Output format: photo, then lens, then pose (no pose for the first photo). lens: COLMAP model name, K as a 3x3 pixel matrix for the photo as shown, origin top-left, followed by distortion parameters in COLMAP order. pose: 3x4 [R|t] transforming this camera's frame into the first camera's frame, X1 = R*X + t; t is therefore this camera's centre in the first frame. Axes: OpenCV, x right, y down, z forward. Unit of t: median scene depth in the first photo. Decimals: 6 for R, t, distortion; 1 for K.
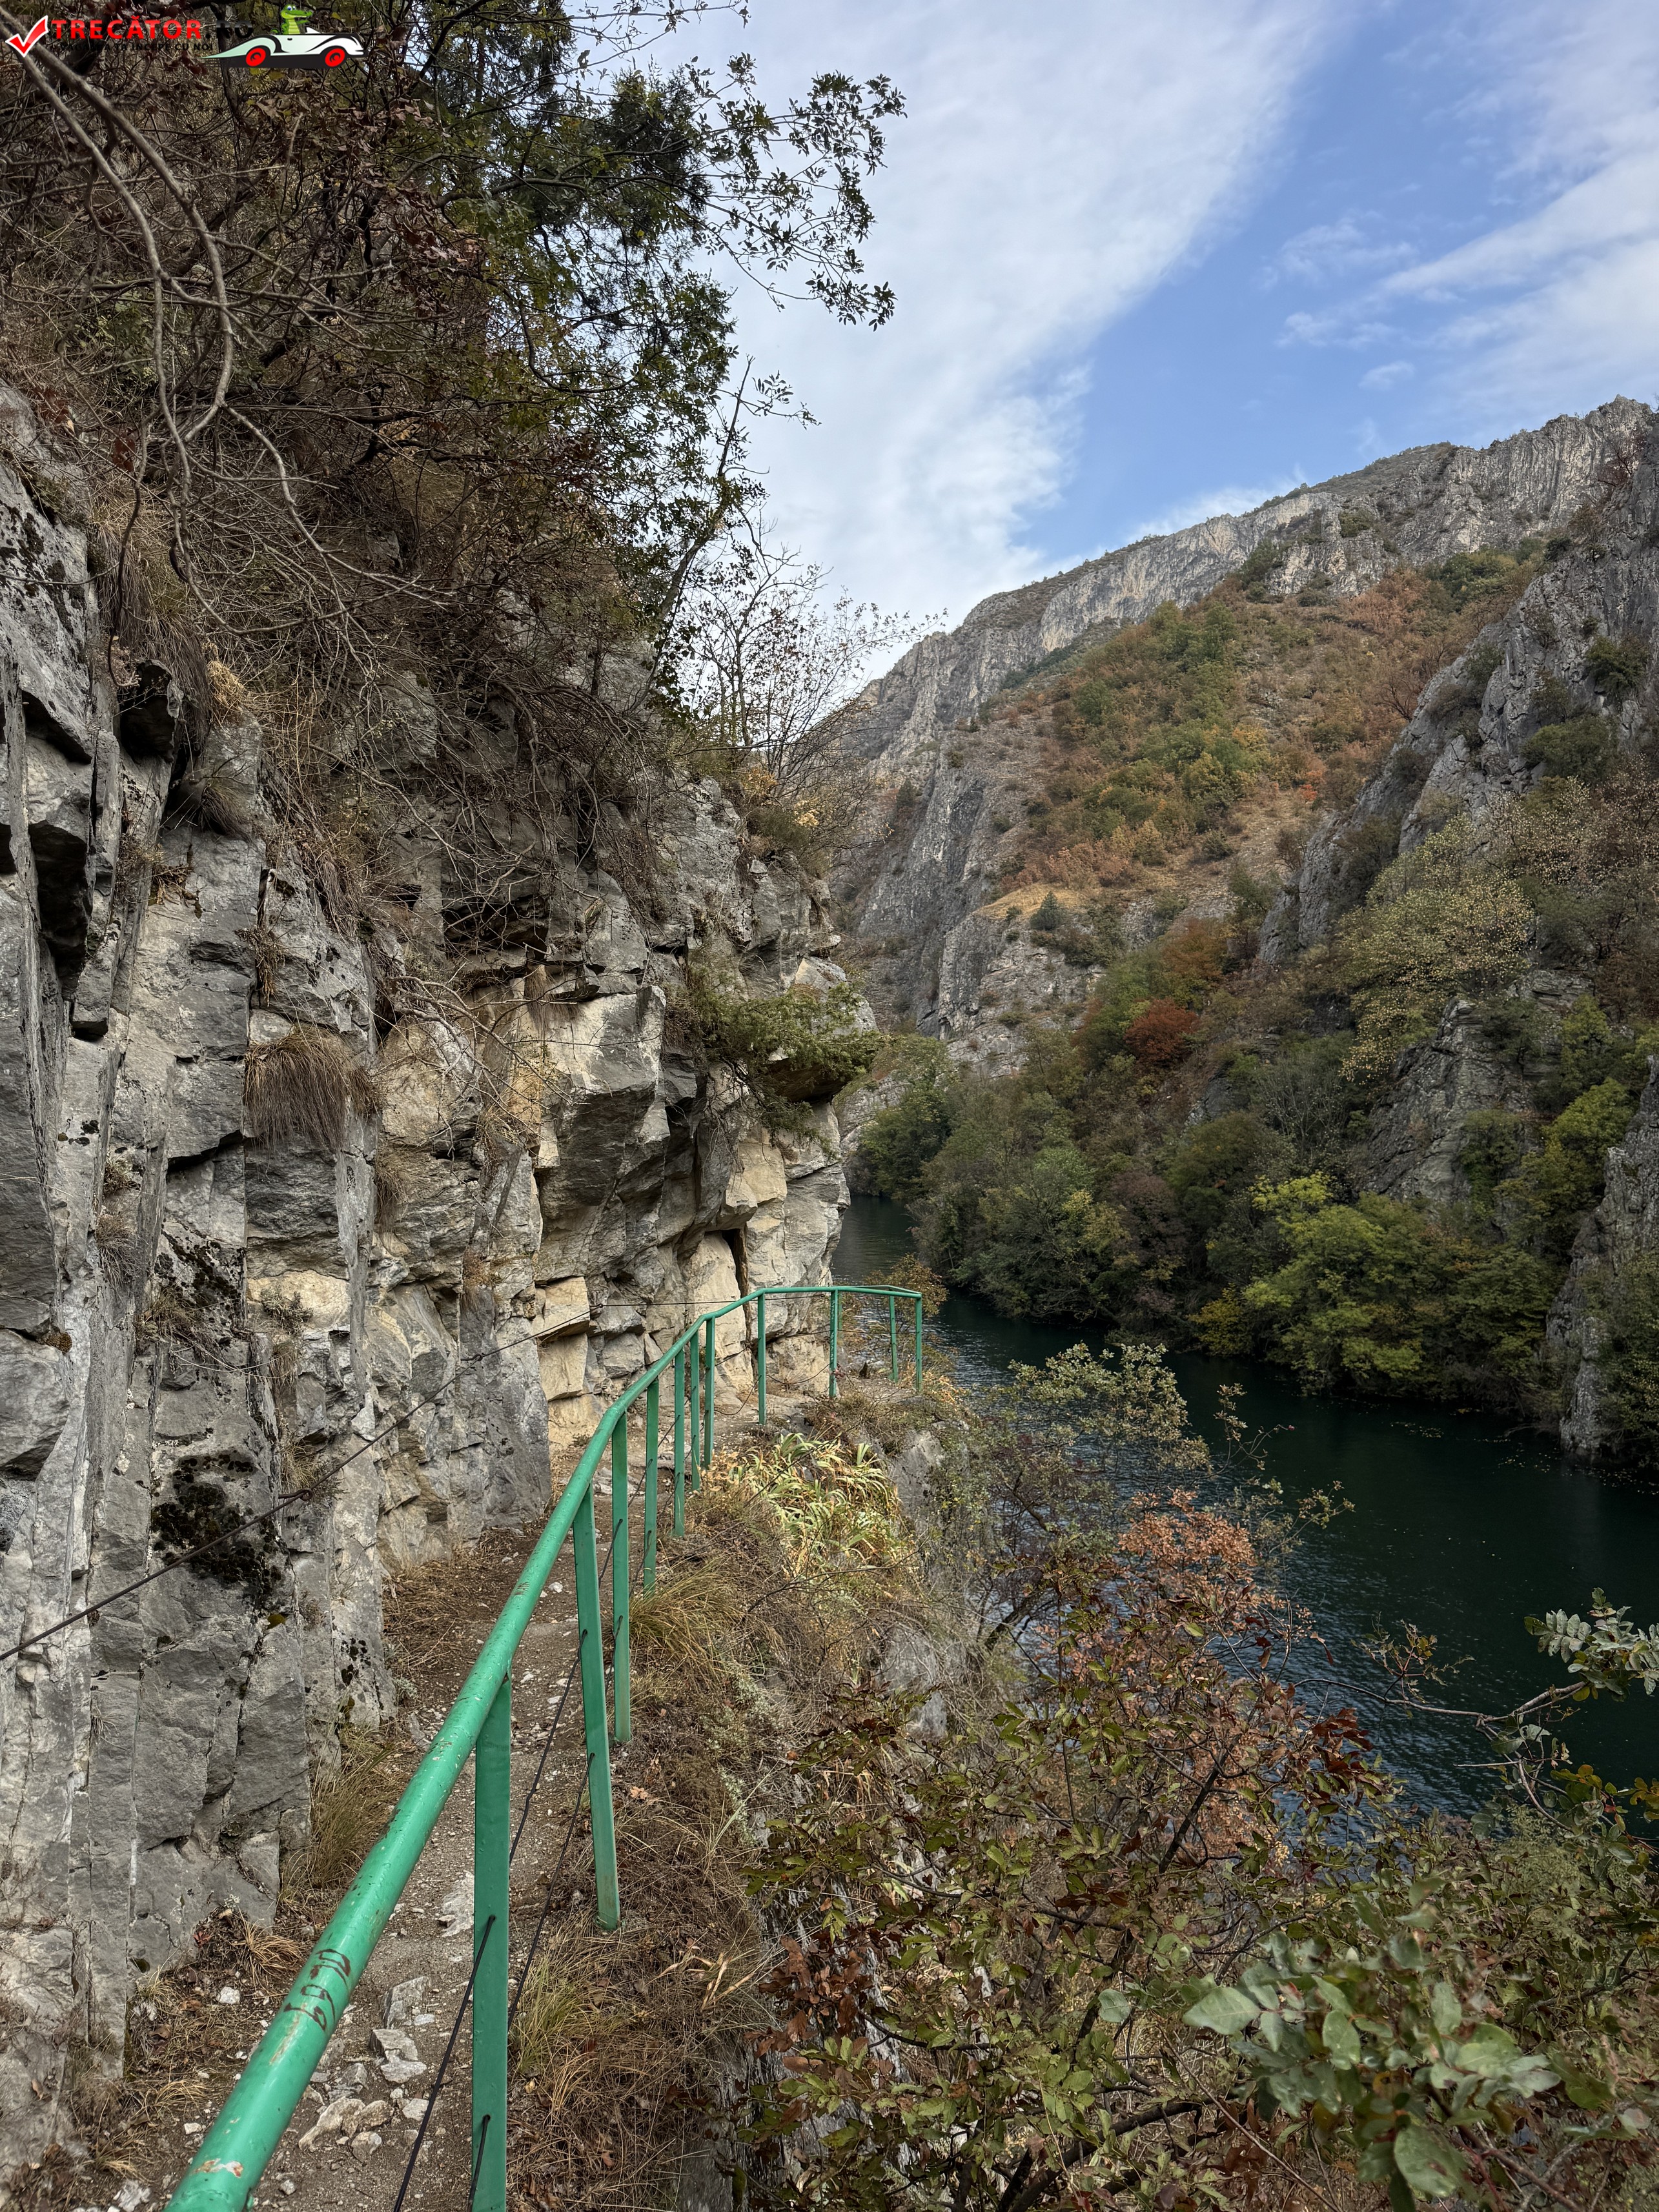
lens RADIAL K [[1569.8, 0, 823.5], [0, 1569.8, 1102.5], [0, 0, 1]] dist [0.070610, -0.082053]
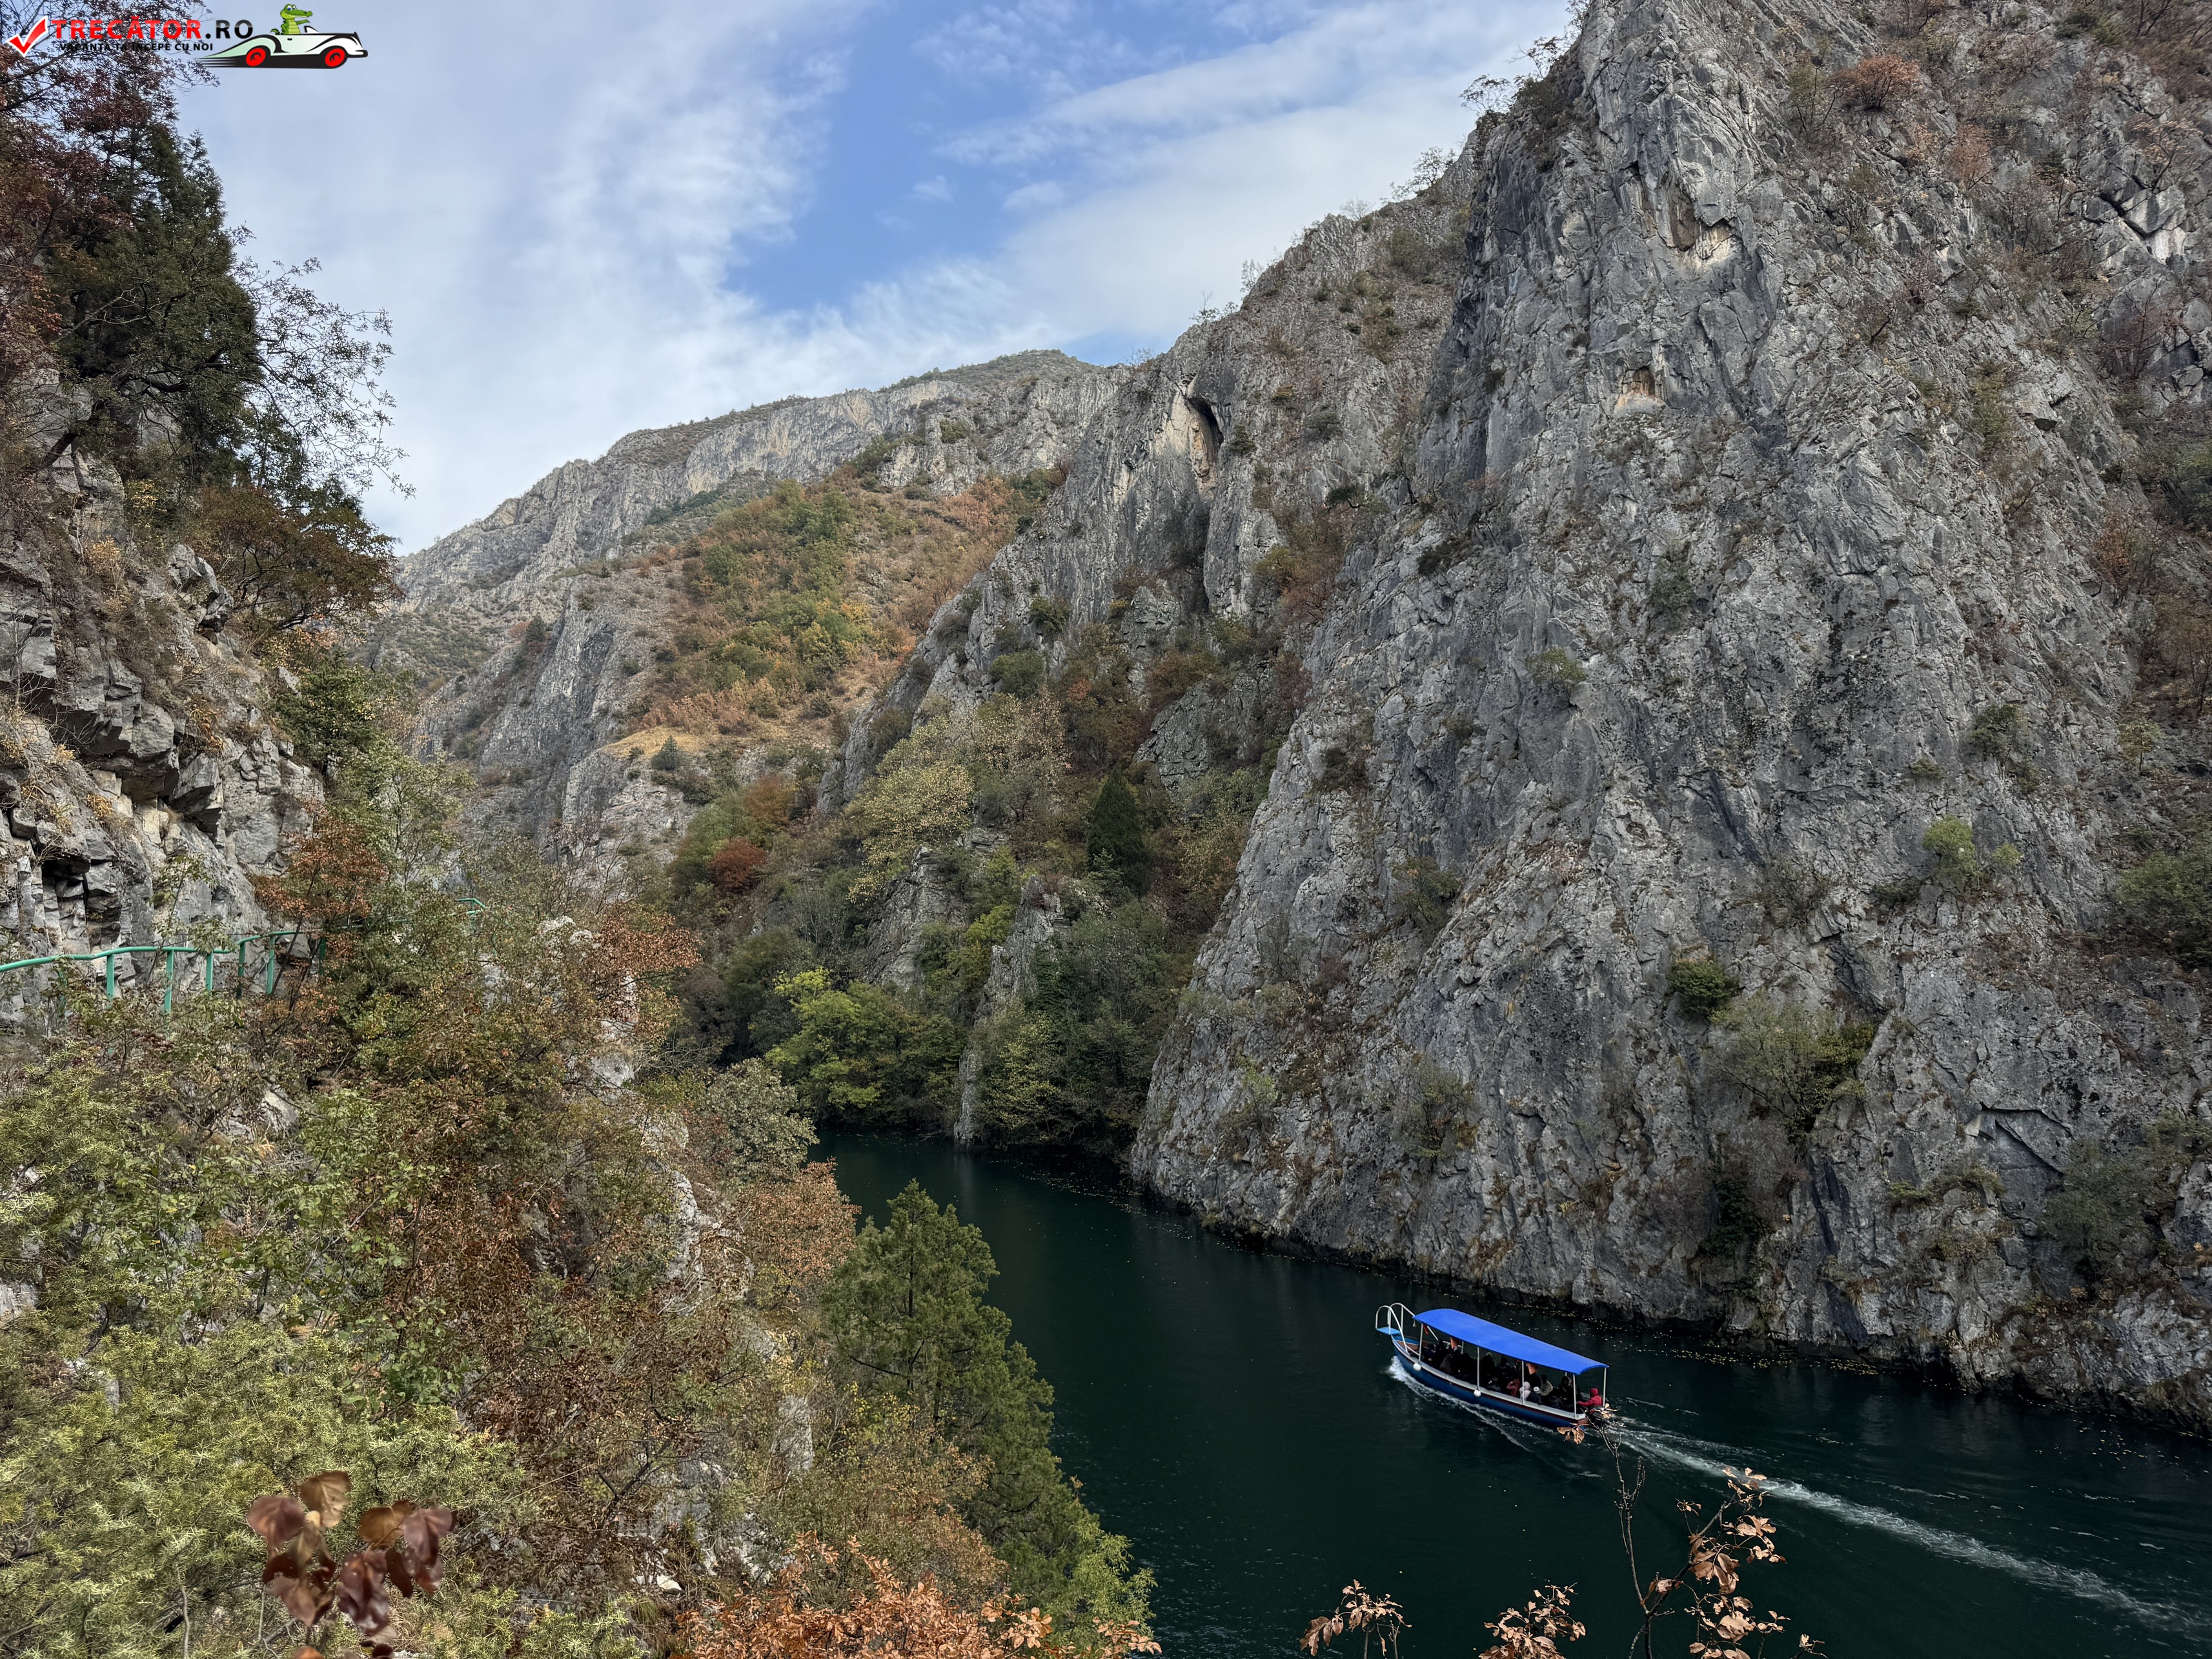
lens RADIAL K [[1569.8, 0, 1127.0], [0, 1569.8, 850.5], [0, 0, 1]] dist [0.070610, -0.082053]
pose [[0.918773, 0.023581, 0.394082, 0.003615], [-0.002418, 0.998532, -0.054113, 0.005264], [-0.394780, 0.048764, 0.917481, -0.131001]]
